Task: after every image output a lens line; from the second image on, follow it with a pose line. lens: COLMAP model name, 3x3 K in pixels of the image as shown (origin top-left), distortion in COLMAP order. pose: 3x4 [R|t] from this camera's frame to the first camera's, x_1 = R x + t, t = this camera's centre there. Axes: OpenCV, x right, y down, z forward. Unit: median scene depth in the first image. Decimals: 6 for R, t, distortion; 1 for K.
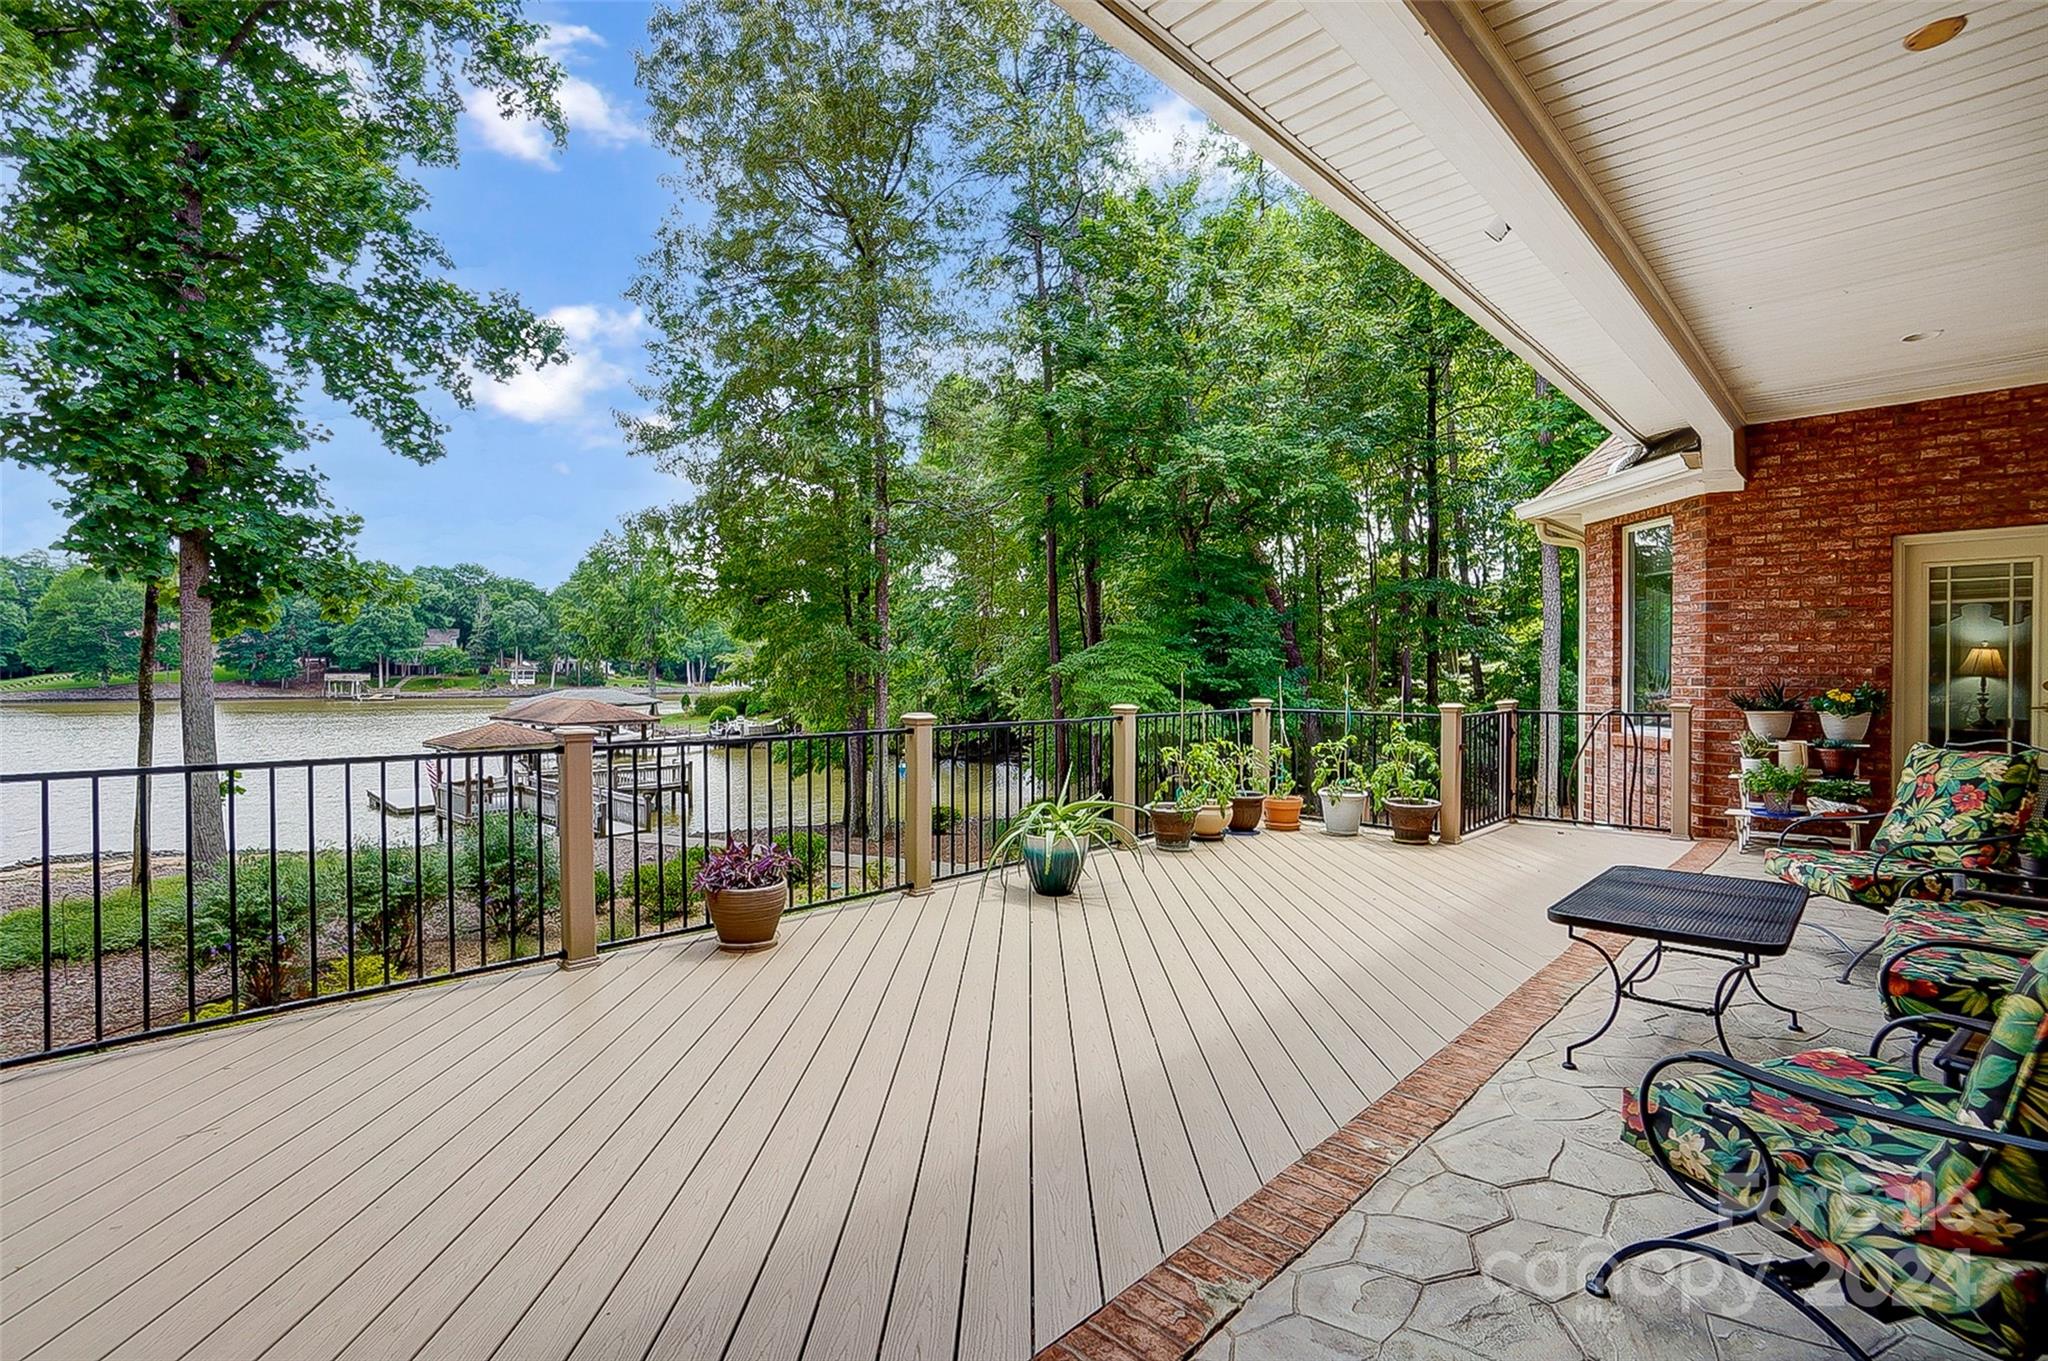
lens RADIAL K [[924.1, 0, 1030.2], [0, 924.1, 677.4], [0, 0, 1]] dist [-0.062503, 0.026028]
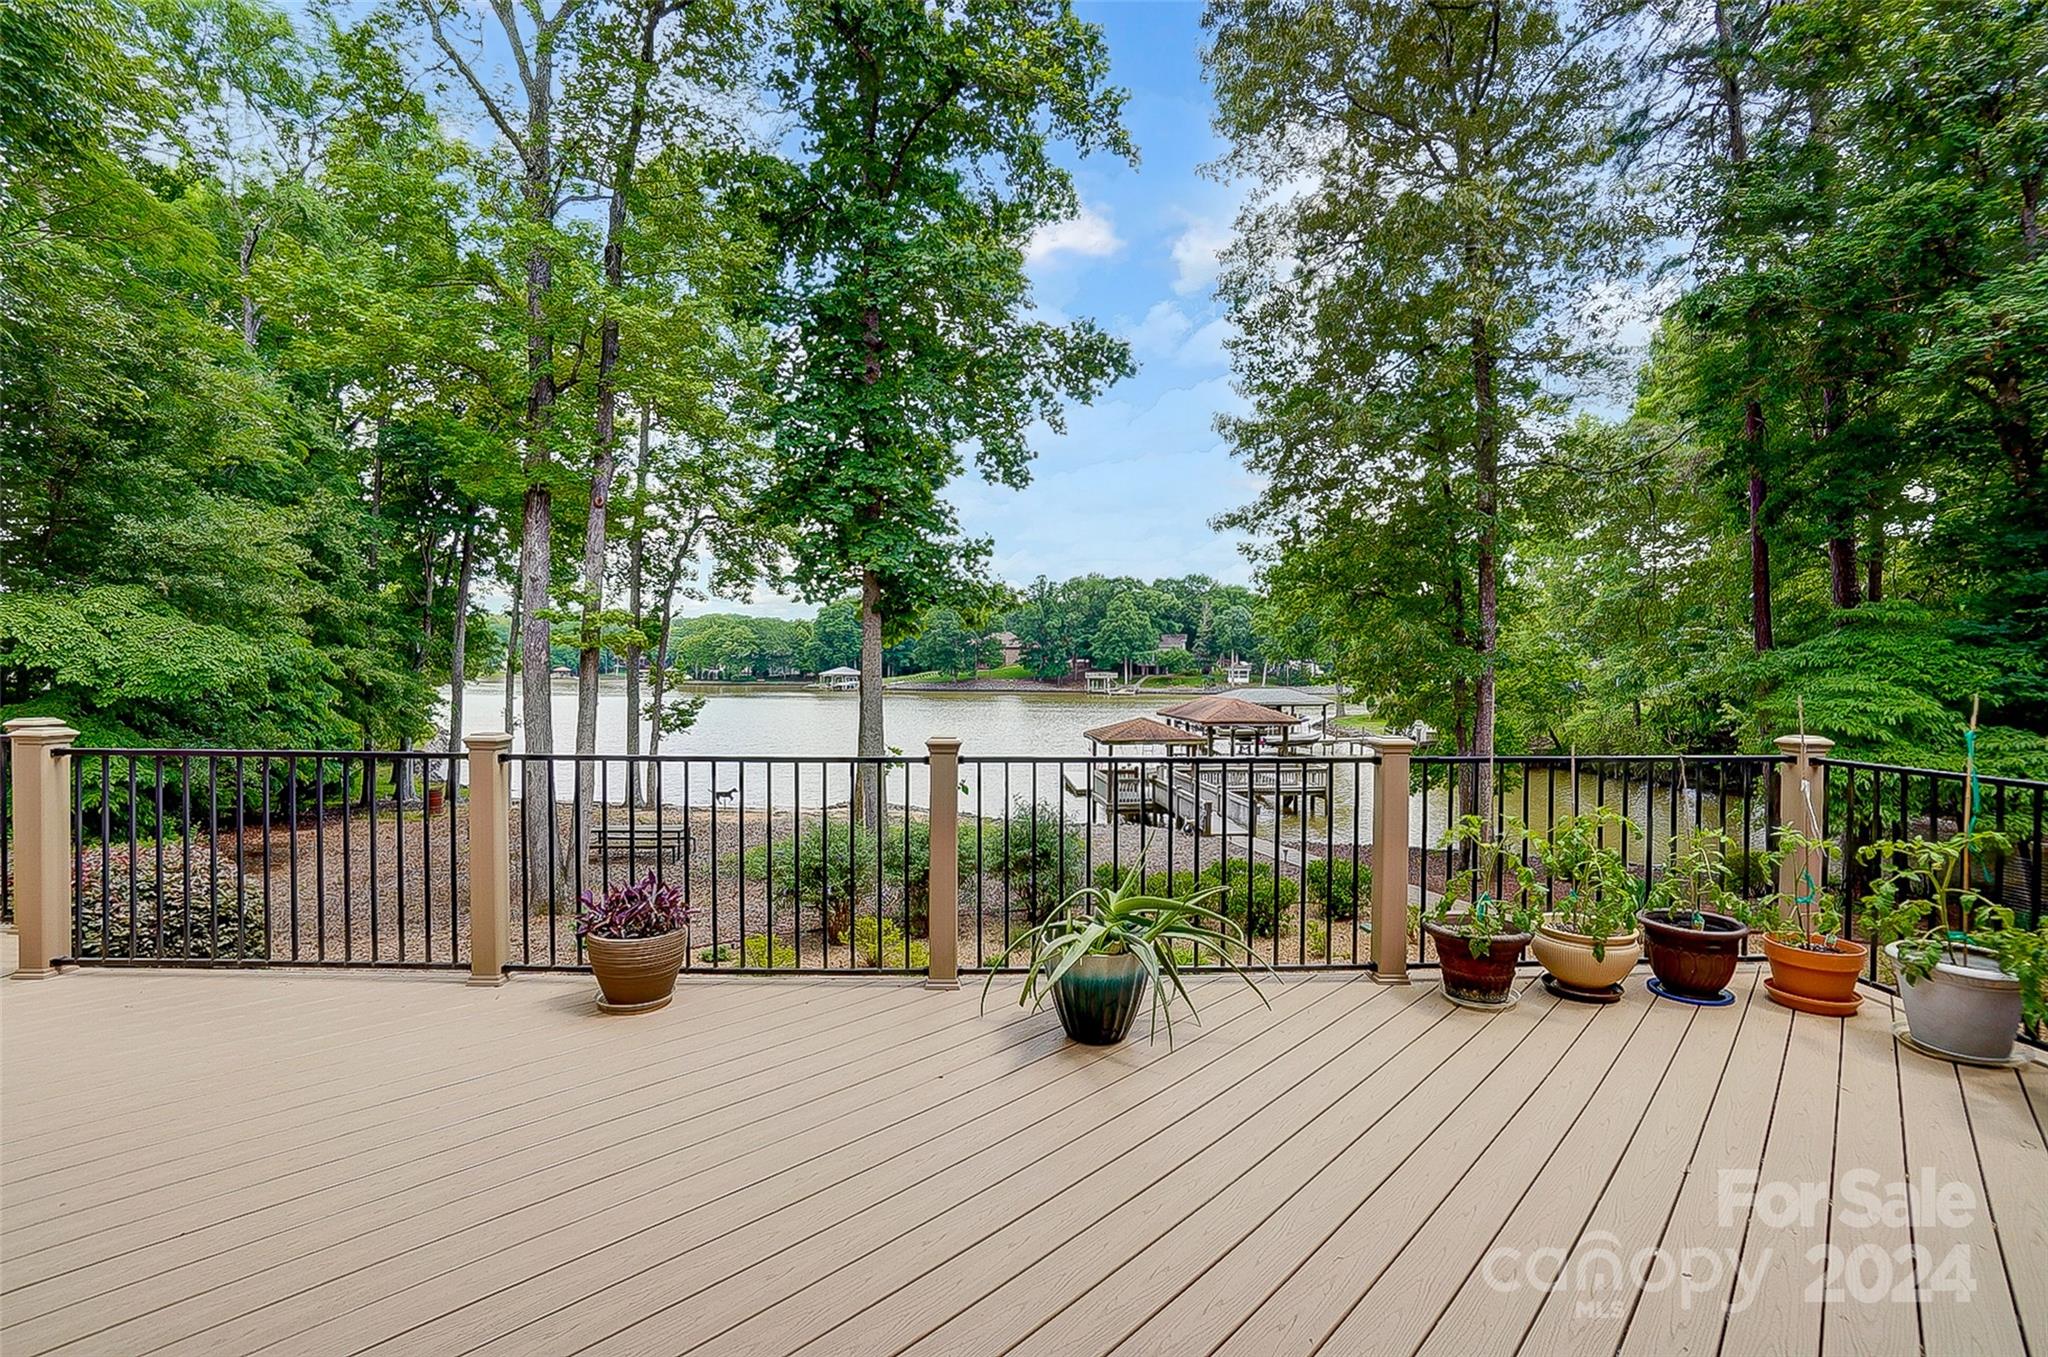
lens RADIAL K [[934.3, 0, 1020.7], [0, 934.3, 663.8], [0, 0, 1]] dist [-0.003737, -0.000211]
pose [[0.738705, 0.000170, -0.674029, 0.080133], [-0.010909, 0.999872, -0.011703, -0.001886], [0.673941, 0.015998, 0.738612, 0.088930]]
